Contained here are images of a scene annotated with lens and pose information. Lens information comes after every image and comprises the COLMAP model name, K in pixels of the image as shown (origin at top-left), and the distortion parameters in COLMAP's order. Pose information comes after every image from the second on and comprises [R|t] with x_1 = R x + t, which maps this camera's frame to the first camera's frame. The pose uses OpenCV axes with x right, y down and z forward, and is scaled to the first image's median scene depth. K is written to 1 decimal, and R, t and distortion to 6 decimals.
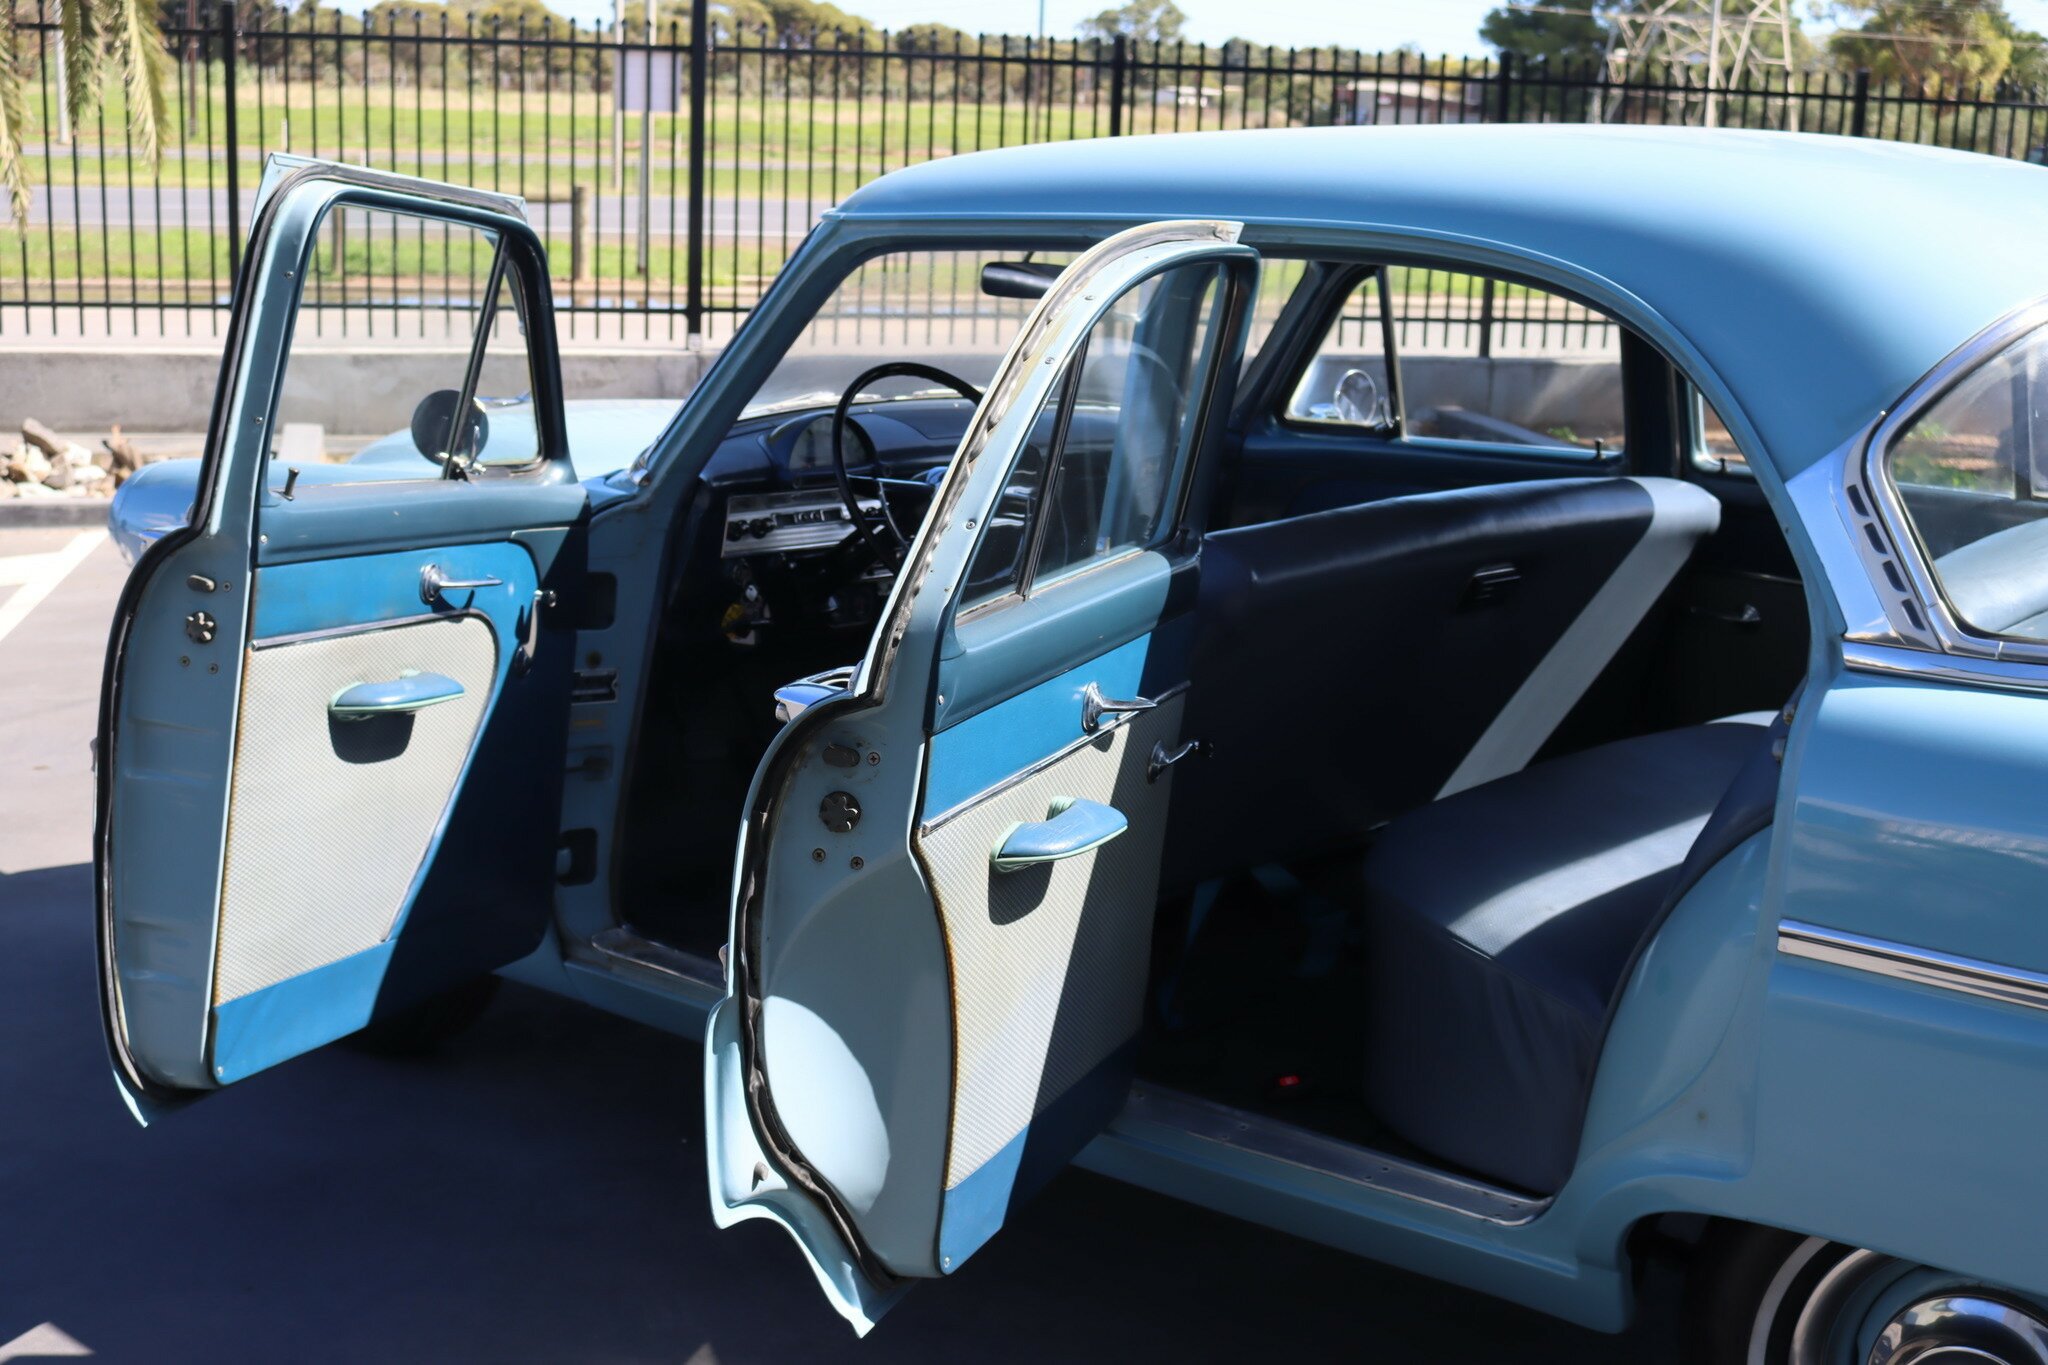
lens RADIAL K [[2492.1, 0, 1025.8], [0, 2492.1, 688.1], [0, 0, 1]] dist [-0.113504, 0.021203]
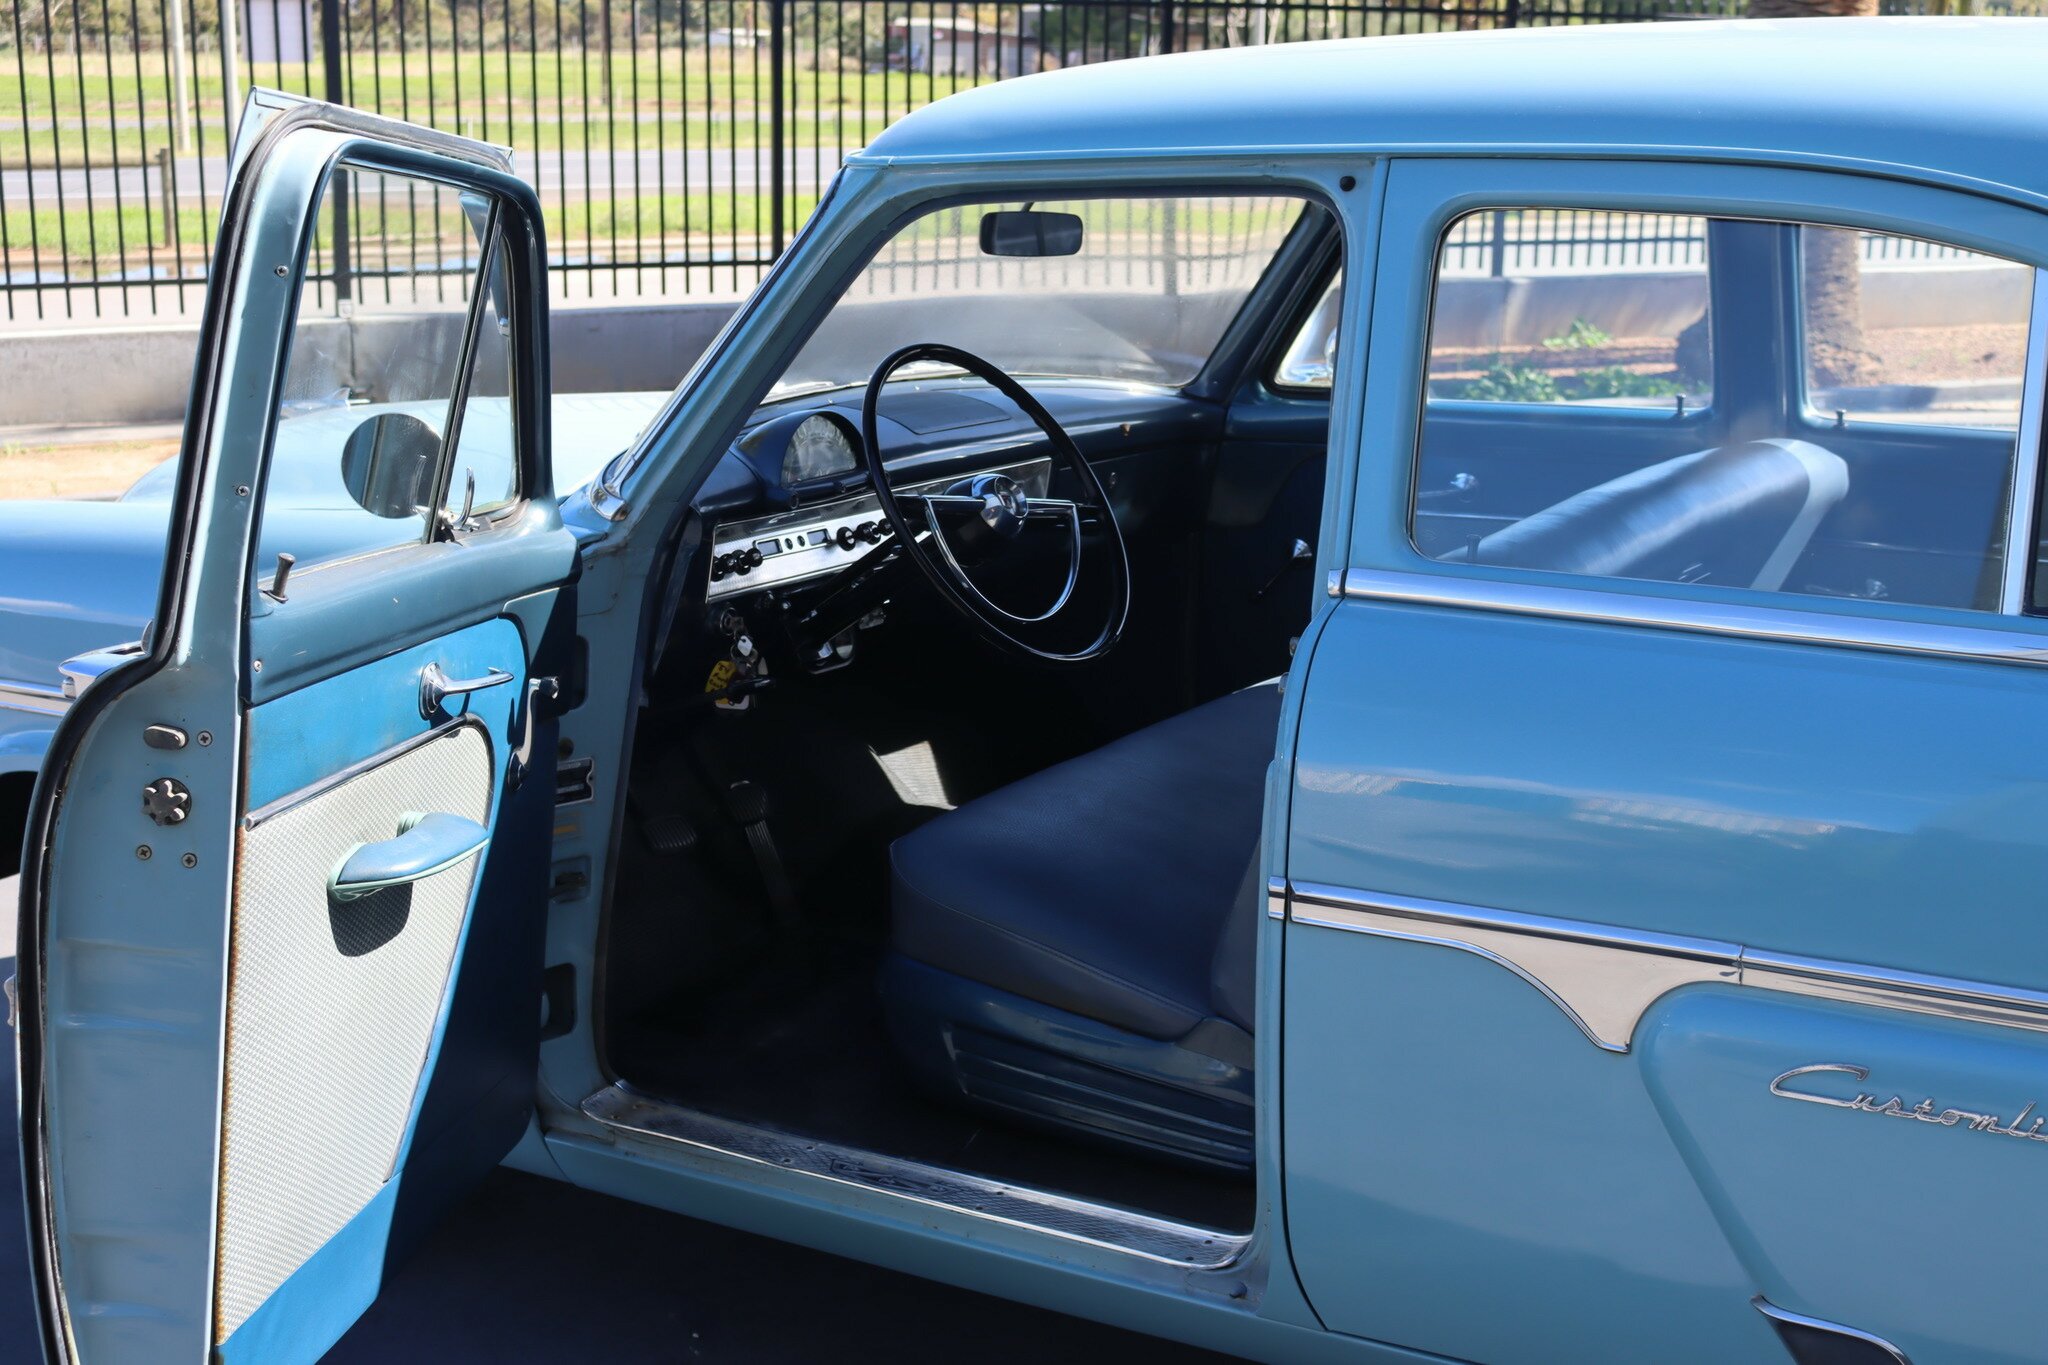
lens RADIAL K [[2446.0, 0, 1019.4], [0, 2446.0, 677.6], [0, 0, 1]] dist [-0.074836, -0.025246]
pose [[0.984703, -0.065949, 0.161276, -0.169109], [0.062192, 0.997665, 0.028244, -0.050298], [-0.162762, -0.017782, 0.986505, 0.249009]]
